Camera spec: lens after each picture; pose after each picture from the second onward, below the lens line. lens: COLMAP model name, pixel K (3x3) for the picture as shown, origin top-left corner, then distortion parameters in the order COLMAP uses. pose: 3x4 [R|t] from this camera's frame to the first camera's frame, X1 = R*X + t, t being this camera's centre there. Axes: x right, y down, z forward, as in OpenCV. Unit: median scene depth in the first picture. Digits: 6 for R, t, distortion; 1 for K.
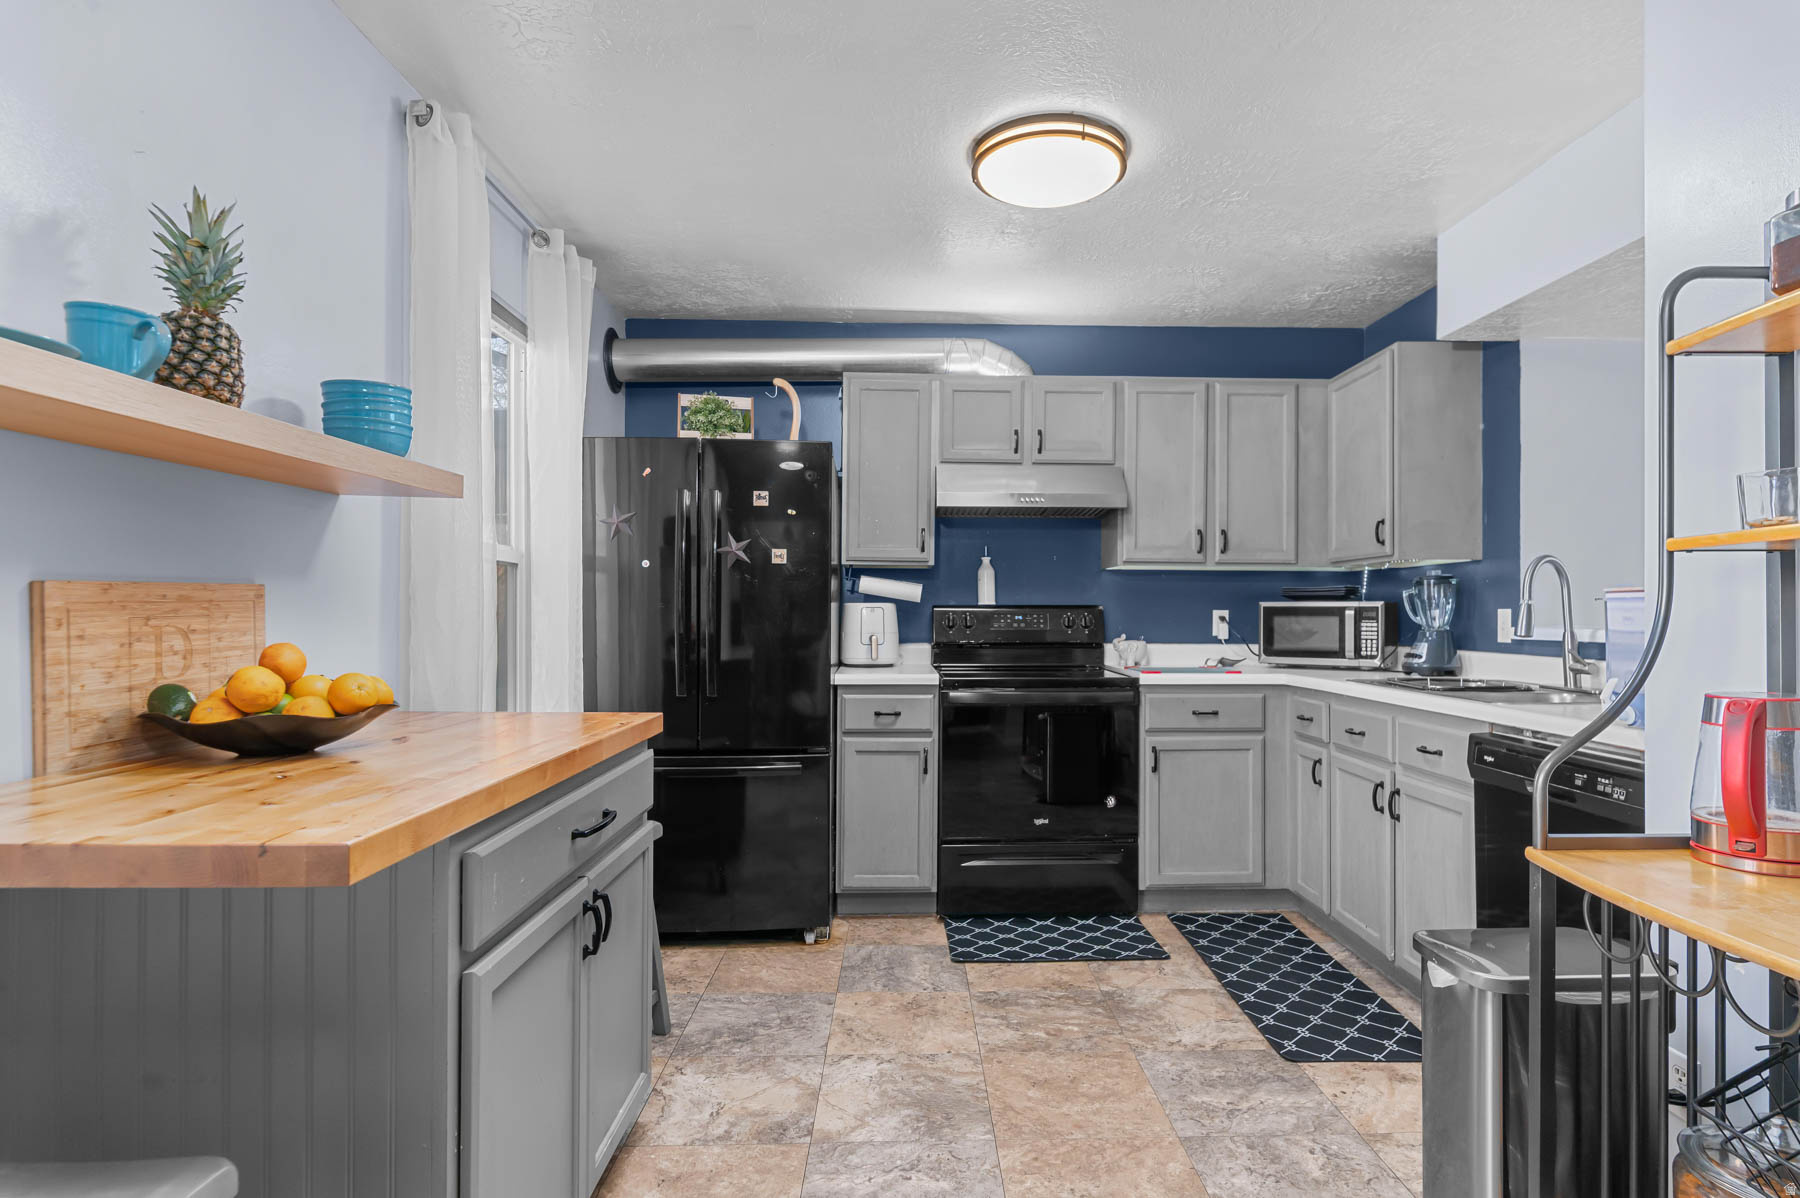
lens RADIAL K [[925.5, 0, 902.9], [0, 925.5, 615.2], [0, 0, 1]] dist [0.001386, 0.000150]
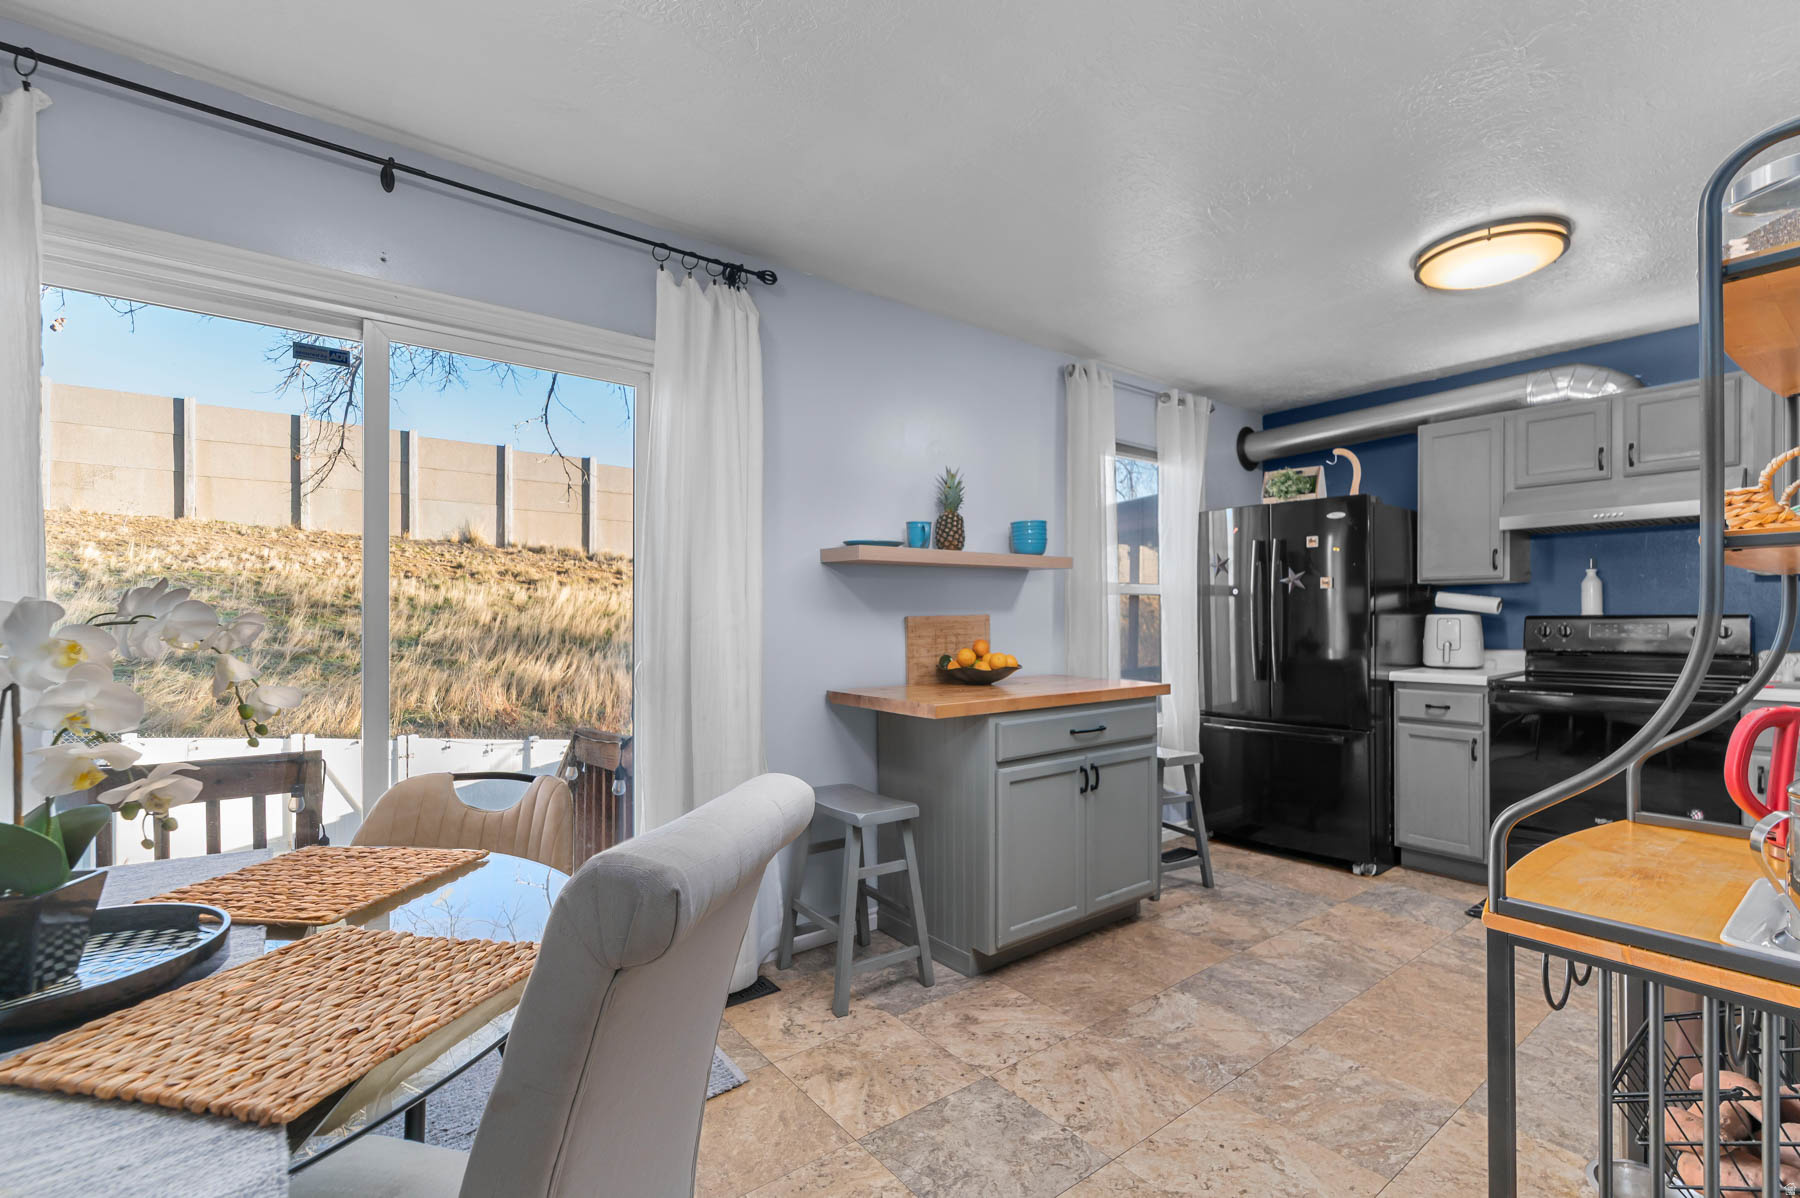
lens RADIAL K [[799.4, 0, 902.3], [0, 799.4, 621.7], [0, 0, 1]] dist [-0.000652, -0.000154]
pose [[0.578113, -0.003309, -0.815950, 0.467285], [0.004991, 0.999987, -0.000519, -0.008627], [0.815941, -0.003772, 0.578122, -0.192374]]
